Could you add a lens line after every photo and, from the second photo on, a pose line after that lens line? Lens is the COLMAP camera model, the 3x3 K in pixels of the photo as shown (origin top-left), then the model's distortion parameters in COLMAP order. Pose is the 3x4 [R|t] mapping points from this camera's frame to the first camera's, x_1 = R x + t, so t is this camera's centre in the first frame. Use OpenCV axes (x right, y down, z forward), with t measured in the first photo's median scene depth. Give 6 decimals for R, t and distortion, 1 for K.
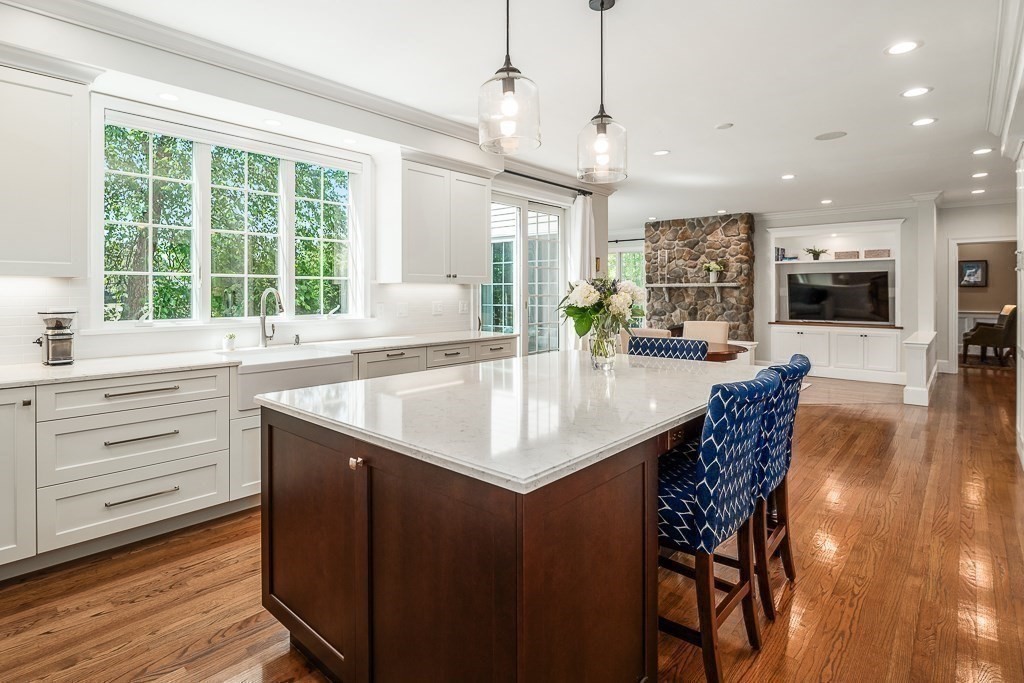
lens RADIAL K [[519.9, 0, 482.5], [0, 519.9, 293.8], [0, 0, 1]] dist [0.002179, -0.000100]
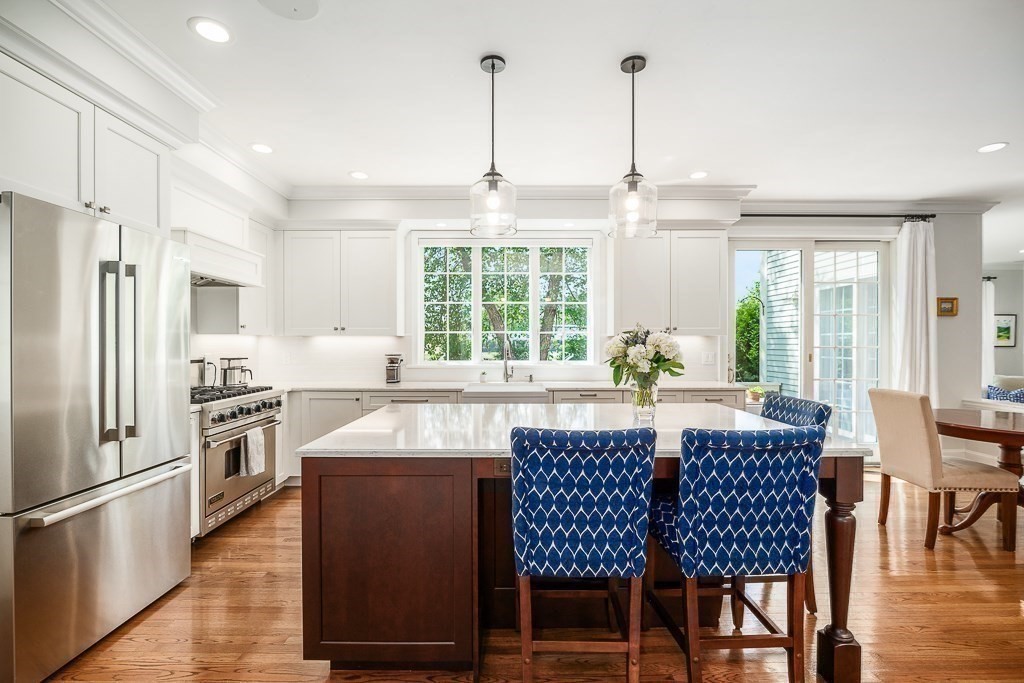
lens RADIAL K [[461.7, 0, 512.9], [0, 461.7, 342.4], [0, 0, 1]] dist [-0.004887, -0.000422]
pose [[0.686525, 0.000719, -0.727105, 0.510971], [-0.002233, 0.999997, -0.001120, -0.004460], [0.727102, 0.002393, 0.686525, 0.136991]]
